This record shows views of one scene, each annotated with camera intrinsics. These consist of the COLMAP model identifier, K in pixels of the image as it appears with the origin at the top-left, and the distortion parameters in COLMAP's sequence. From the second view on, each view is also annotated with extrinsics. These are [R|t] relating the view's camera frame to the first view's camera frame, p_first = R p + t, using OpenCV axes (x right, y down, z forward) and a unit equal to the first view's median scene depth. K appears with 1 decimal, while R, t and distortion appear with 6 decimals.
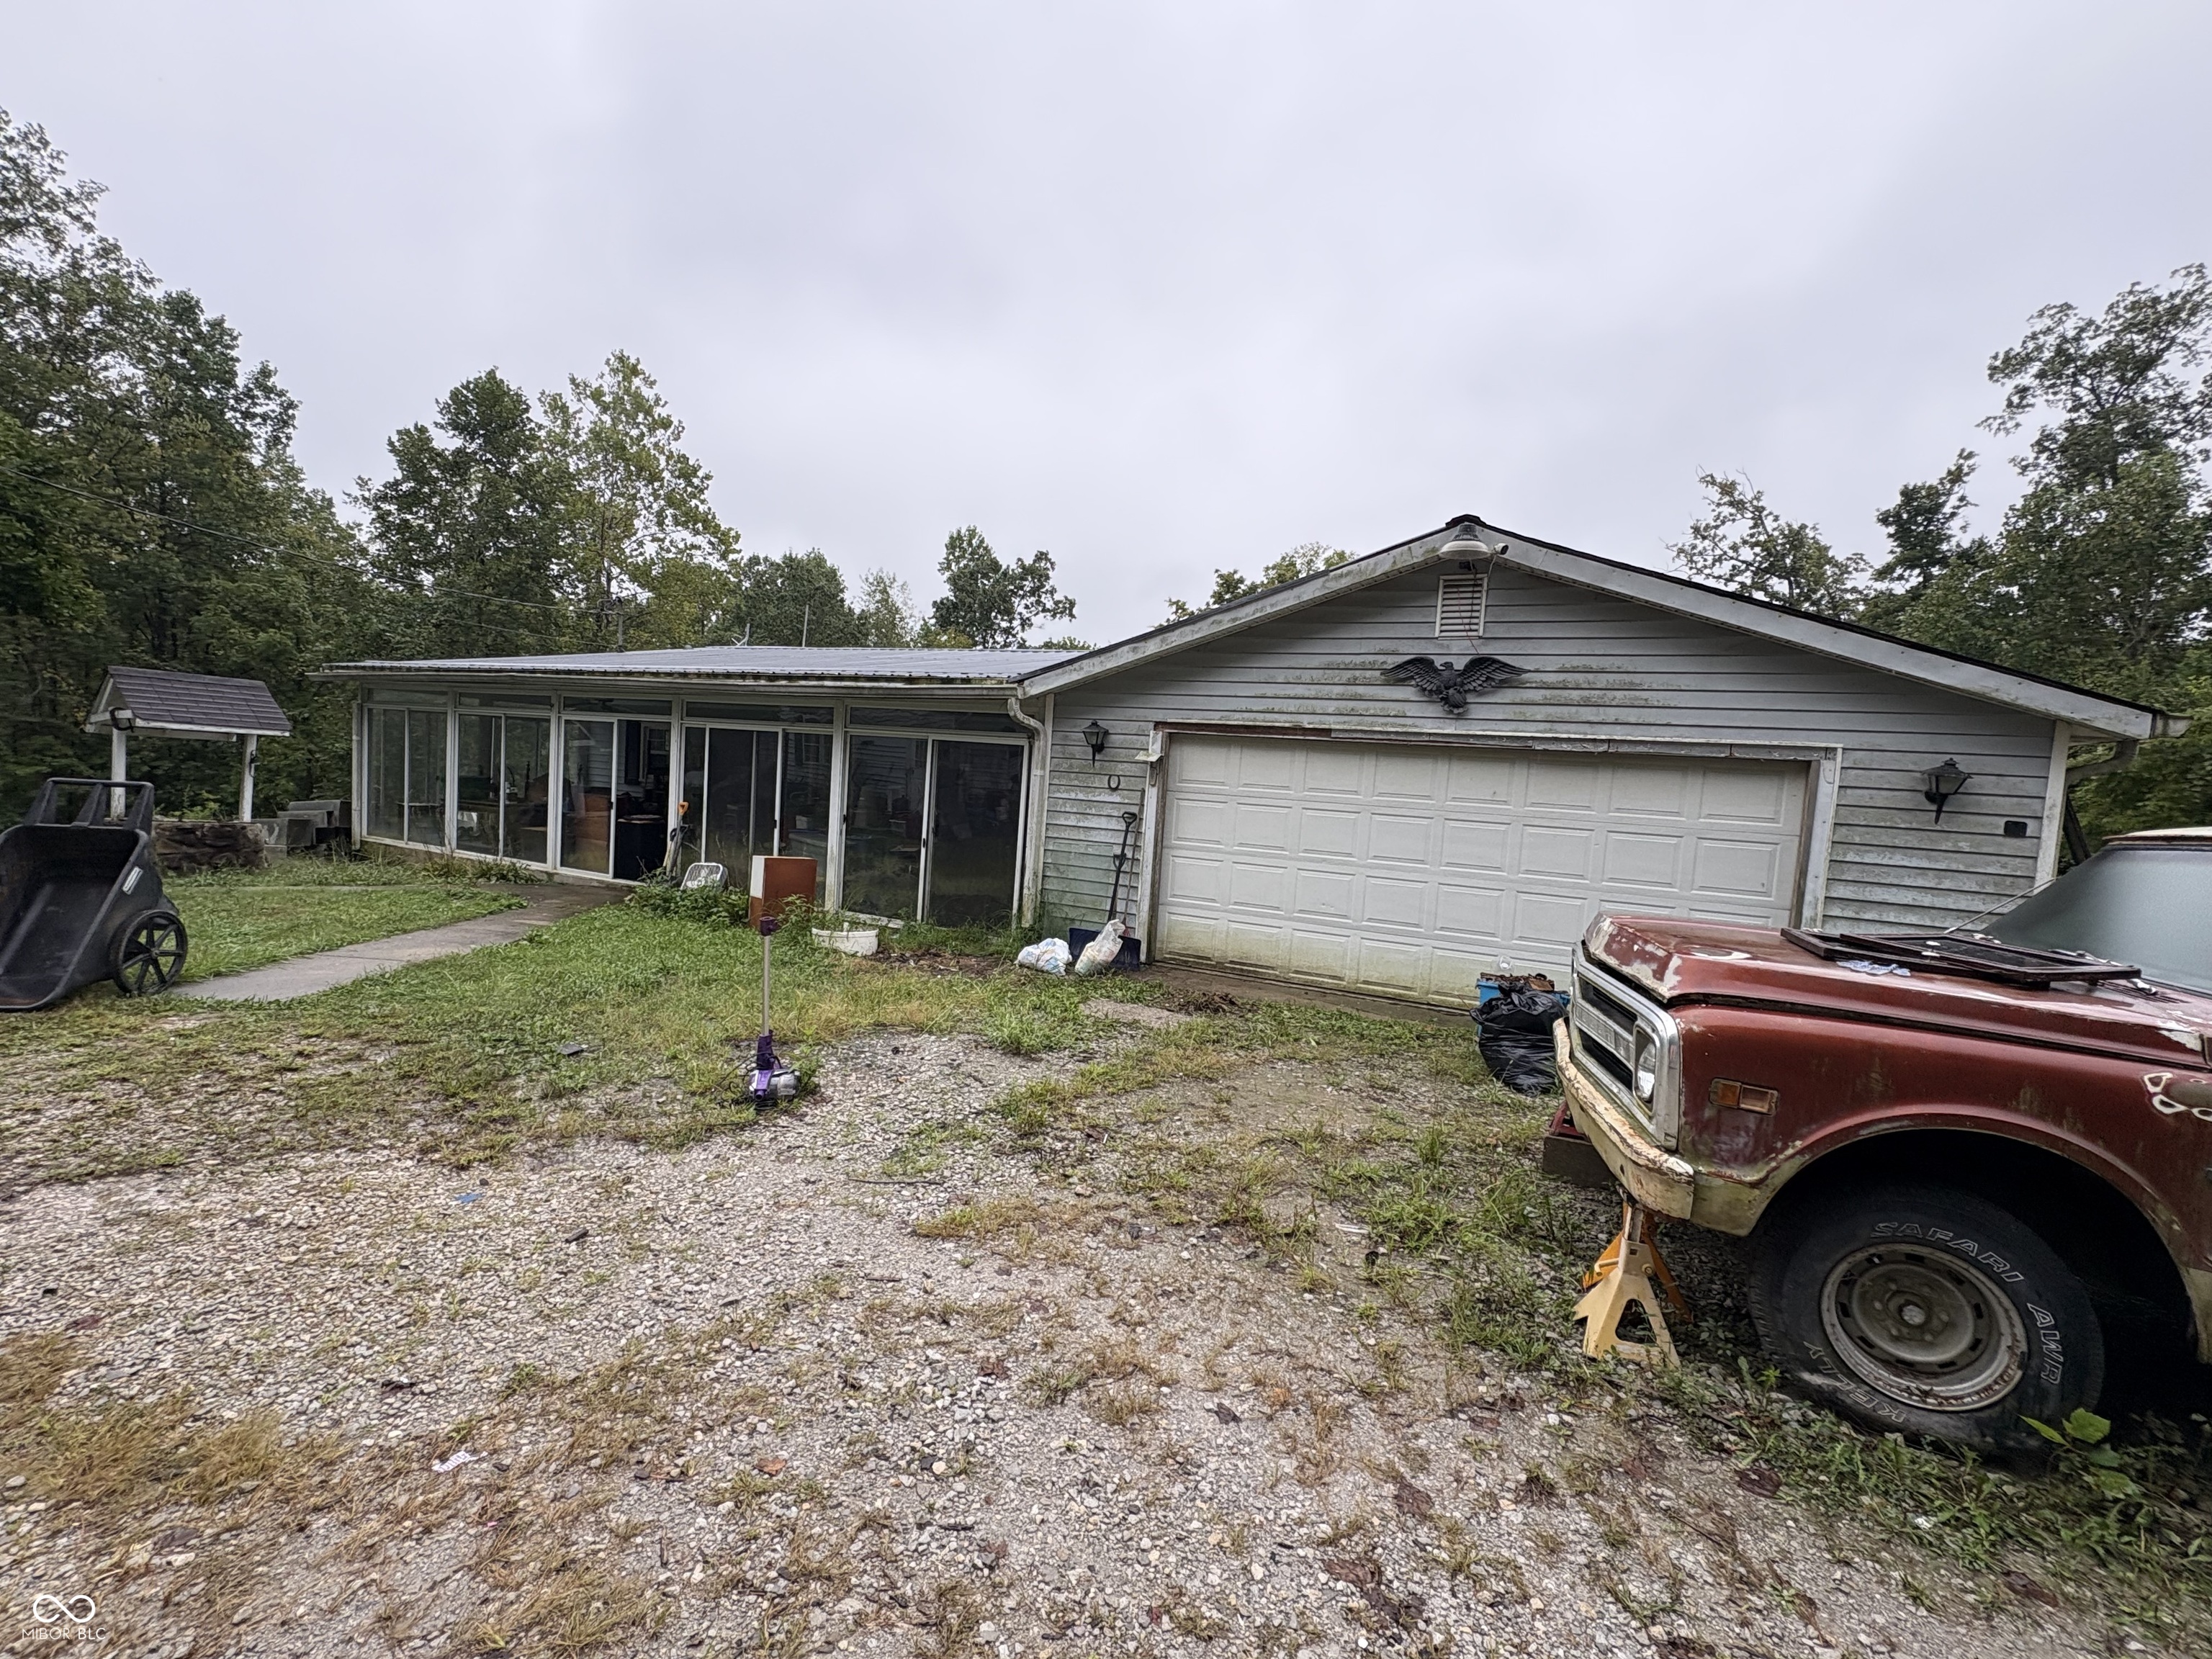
lens RADIAL K [[931.7, 0, 1106.0], [0, 931.7, 829.5], [0, 0, 1]] dist [0.002441, 0.000319]
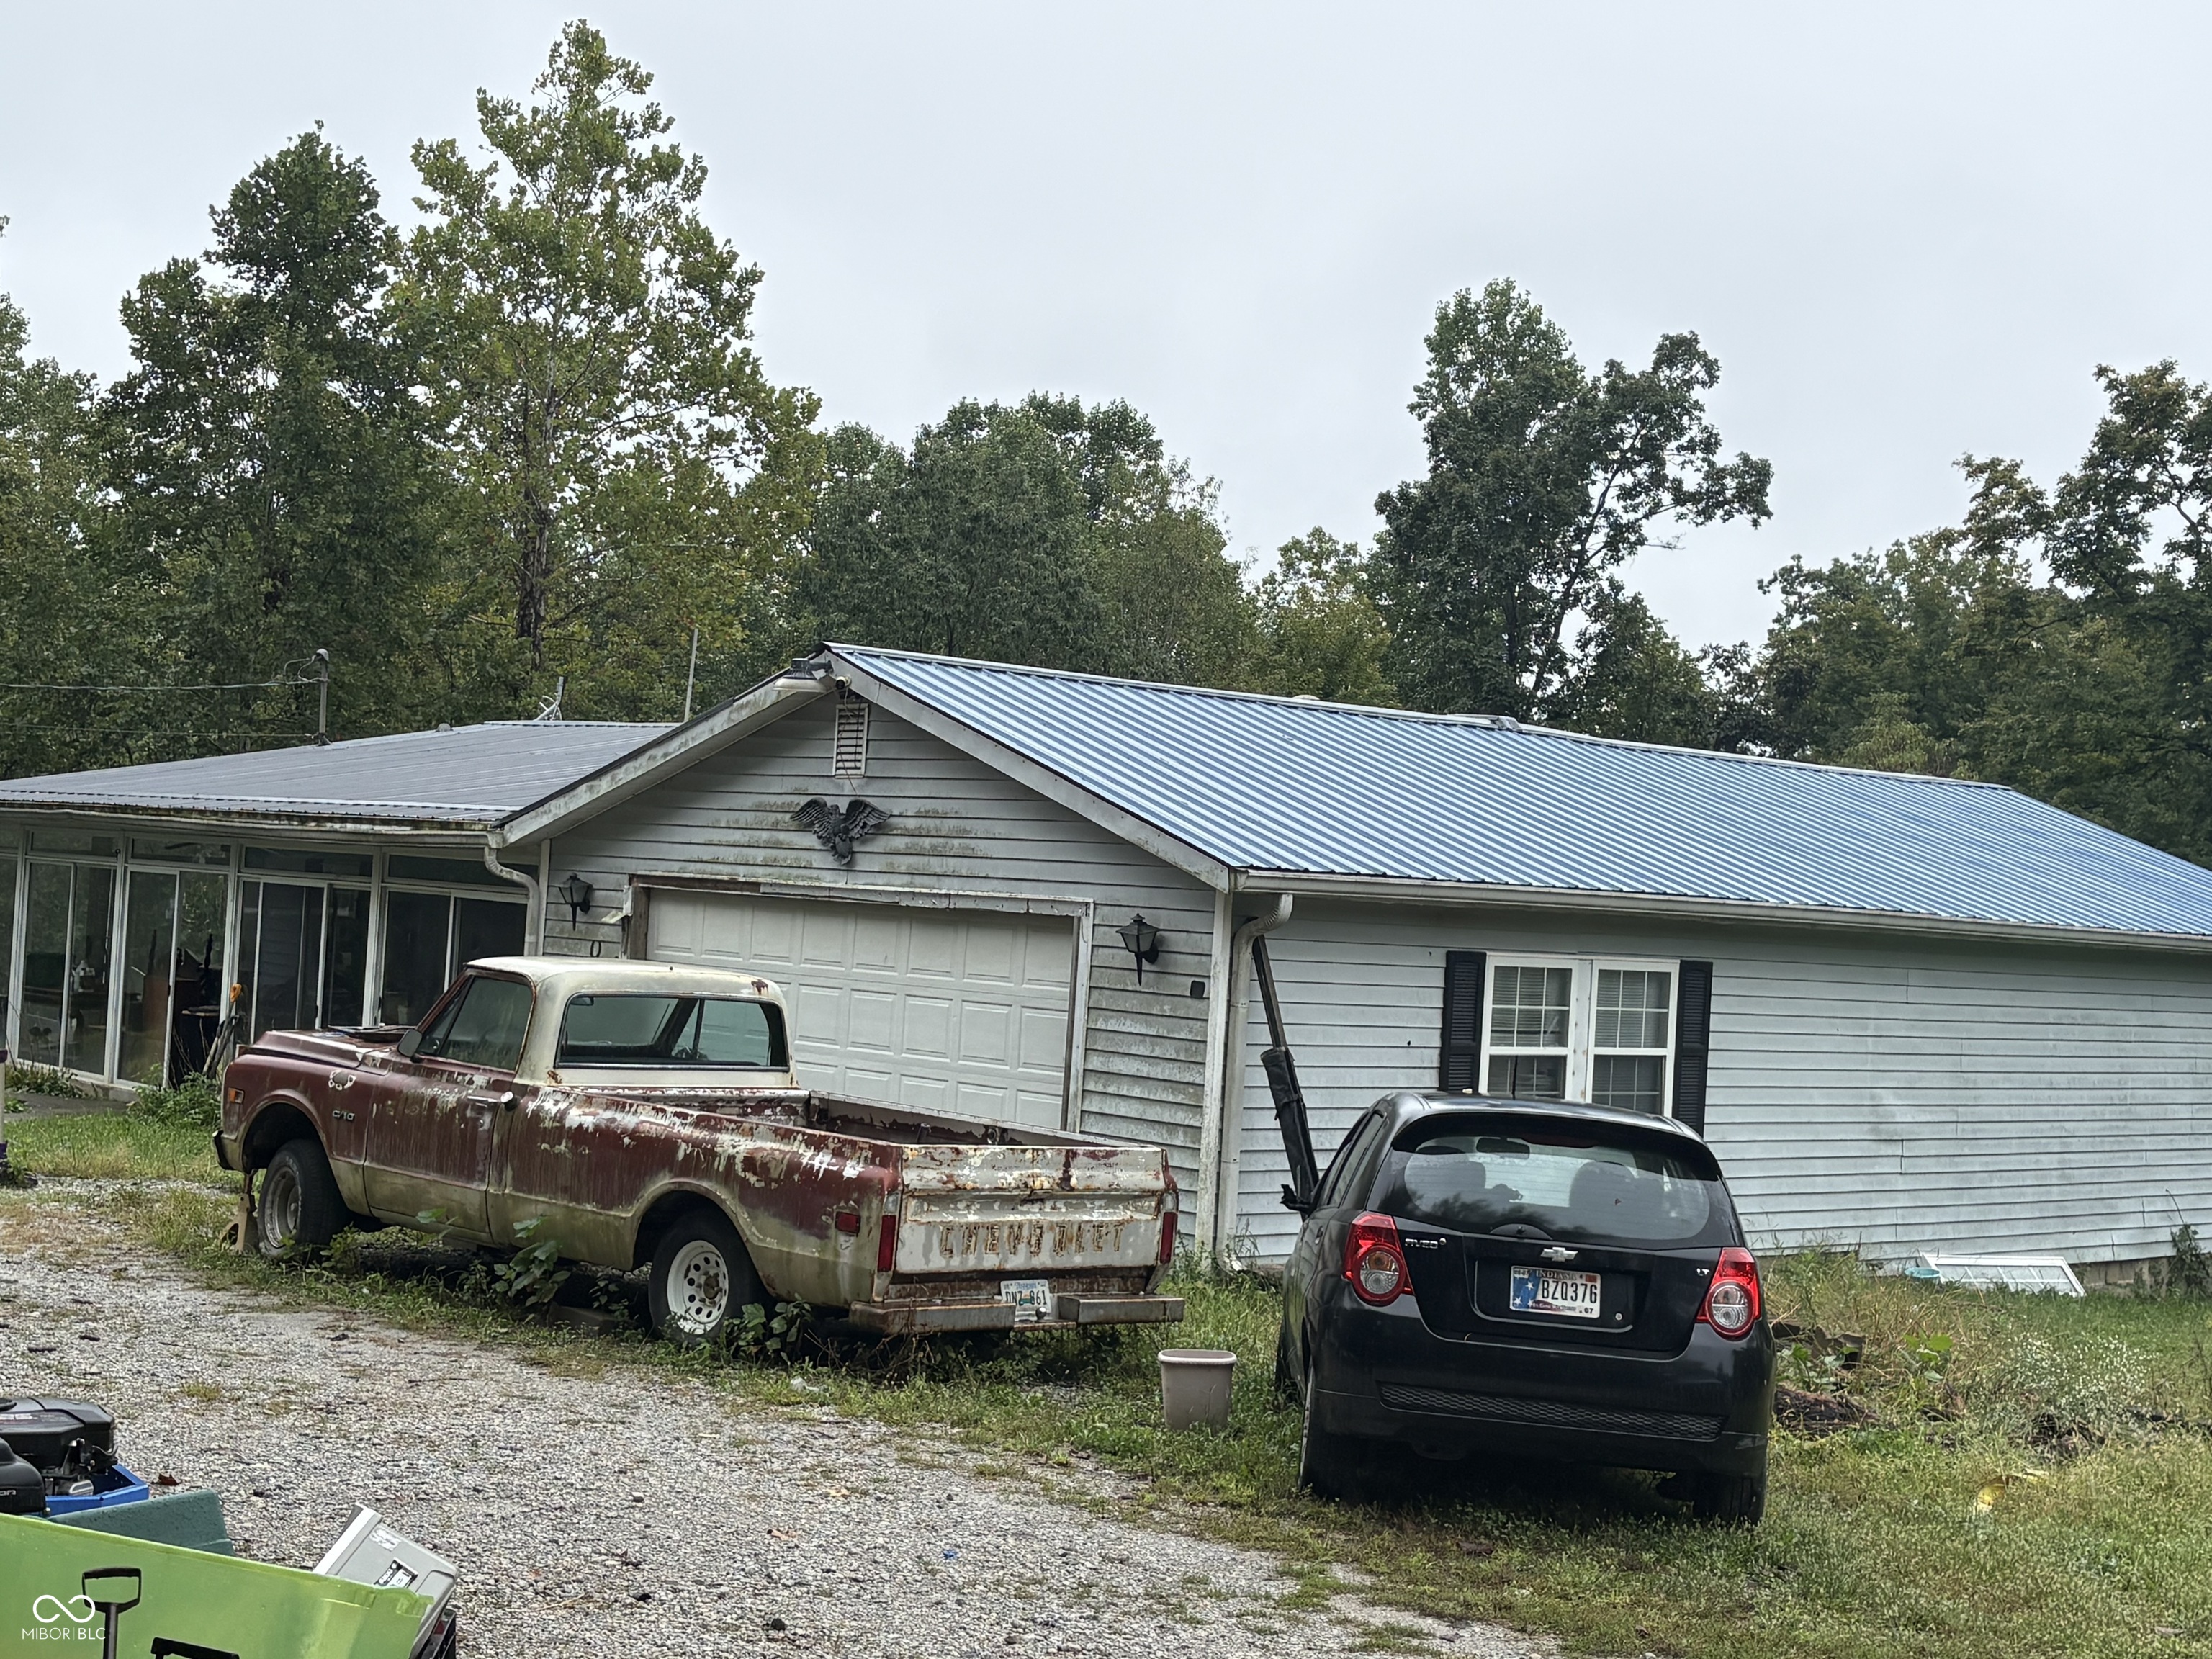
lens RADIAL K [[3073.2, 0, 1106.0], [0, 3073.2, 829.5], [0, 0, 1]] dist [0.215968, -1.004847]
pose [[0.925623, -0.019571, -0.377941, 0.344380], [-0.019736, 0.994807, -0.099851, 0.024822], [0.377932, 0.099883, 0.920430, -0.311005]]
